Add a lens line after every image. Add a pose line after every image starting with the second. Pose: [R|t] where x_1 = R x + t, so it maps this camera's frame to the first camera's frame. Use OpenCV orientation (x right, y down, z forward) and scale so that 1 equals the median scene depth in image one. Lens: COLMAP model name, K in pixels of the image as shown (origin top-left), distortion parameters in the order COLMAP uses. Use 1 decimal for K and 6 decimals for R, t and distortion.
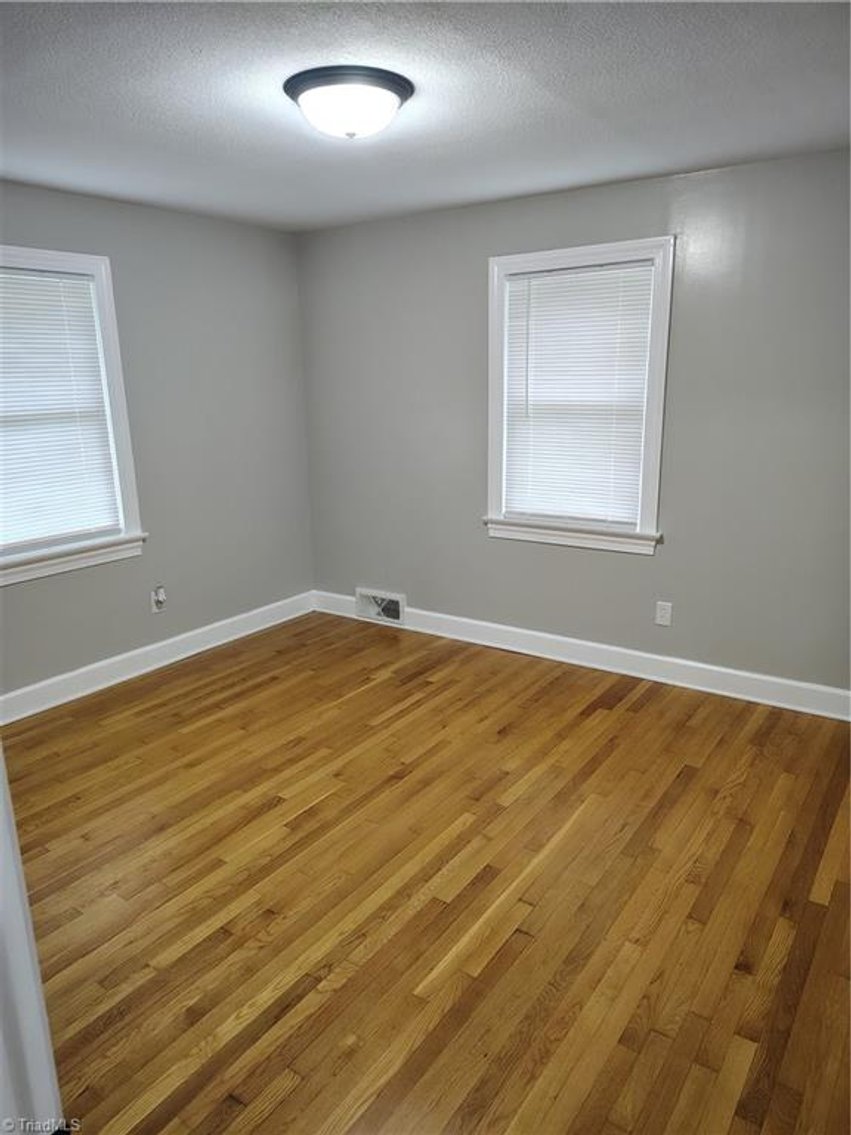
lens RADIAL K [[787.2, 0, 425.7], [0, 787.2, 567.9], [0, 0, 1]] dist [0.042255, -0.045607]
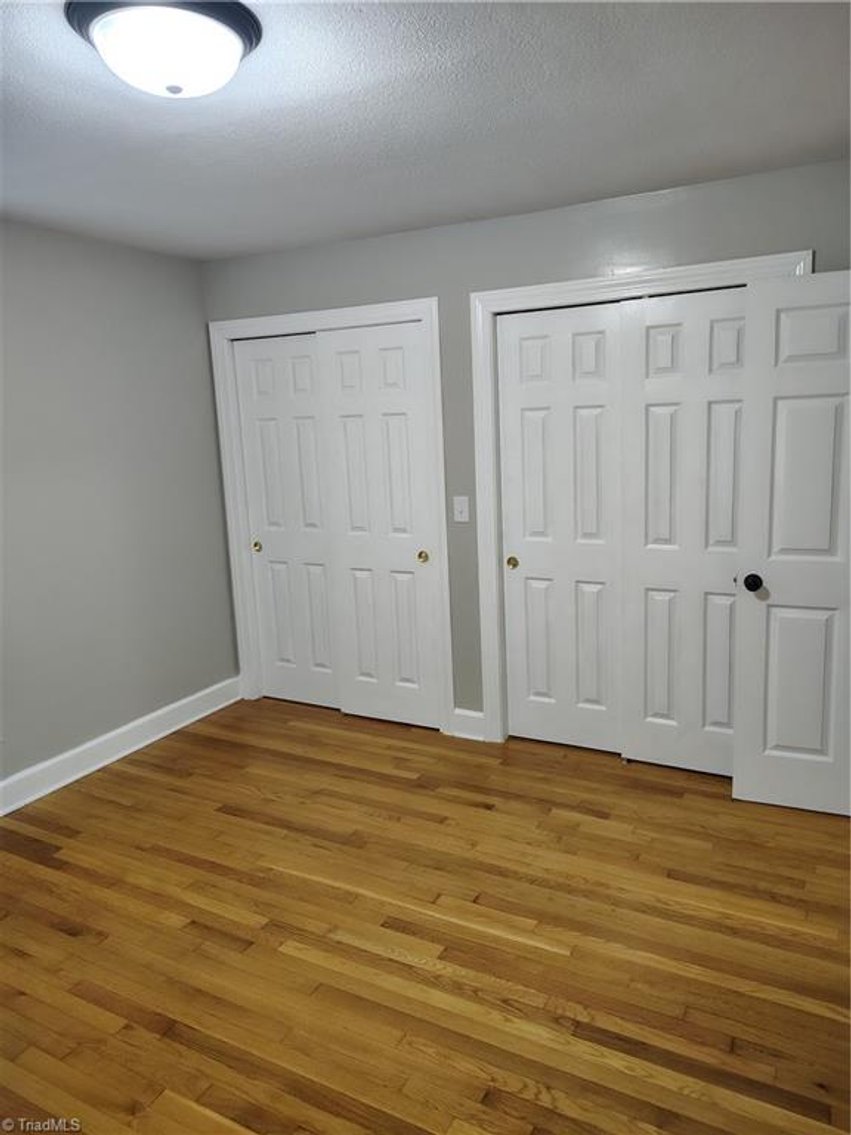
lens RADIAL K [[787.2, 0, 427.1], [0, 787.2, 566.4], [0, 0, 1]] dist [0.042255, -0.045607]
pose [[-0.123628, -0.168971, 0.977837, -0.798177], [0.278940, 0.939747, 0.197656, -0.211286], [-0.952317, 0.297194, -0.069047, 0.879727]]
